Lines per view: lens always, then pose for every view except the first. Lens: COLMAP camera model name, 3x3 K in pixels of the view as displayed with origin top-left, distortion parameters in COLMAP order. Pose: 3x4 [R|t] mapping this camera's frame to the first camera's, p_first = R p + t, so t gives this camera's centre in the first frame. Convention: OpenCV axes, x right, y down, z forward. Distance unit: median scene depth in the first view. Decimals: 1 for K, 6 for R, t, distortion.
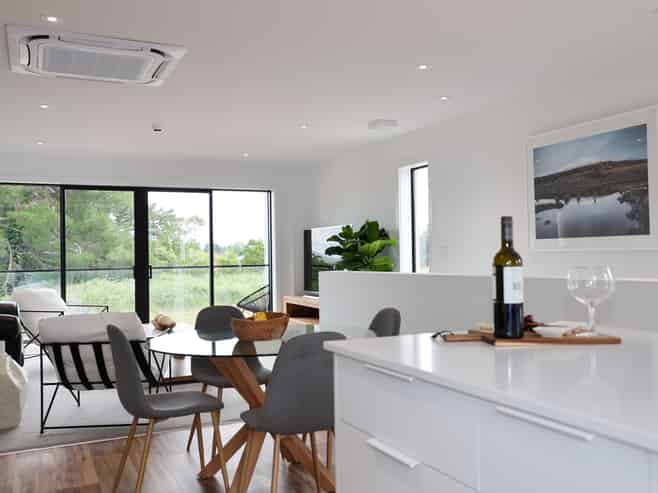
lens RADIAL K [[628.3, 0, 329.0], [0, 628.3, 246.5], [0, 0, 1]] dist [0.037814, 0.015315]
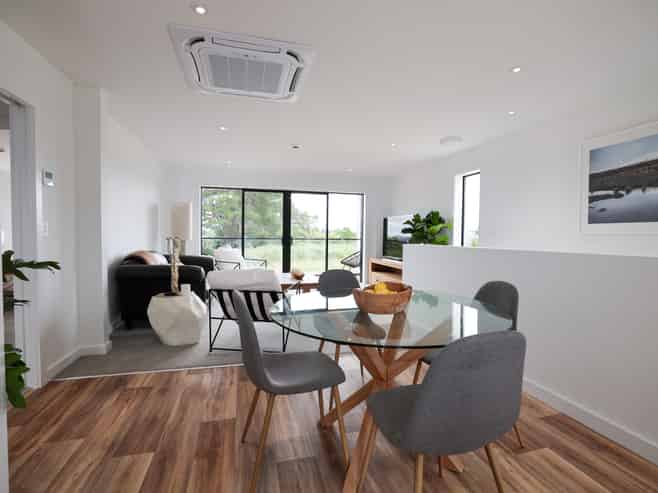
lens RADIAL K [[303.0, 0, 329.0], [0, 303.0, 246.5], [0, 0, 1]] dist [-0.002662, -0.000366]
pose [[0.985304, 0.034628, -0.167266, -0.056687], [-0.026162, 0.998275, 0.052559, 0.011564], [0.168797, -0.047410, 0.984510, 0.255700]]
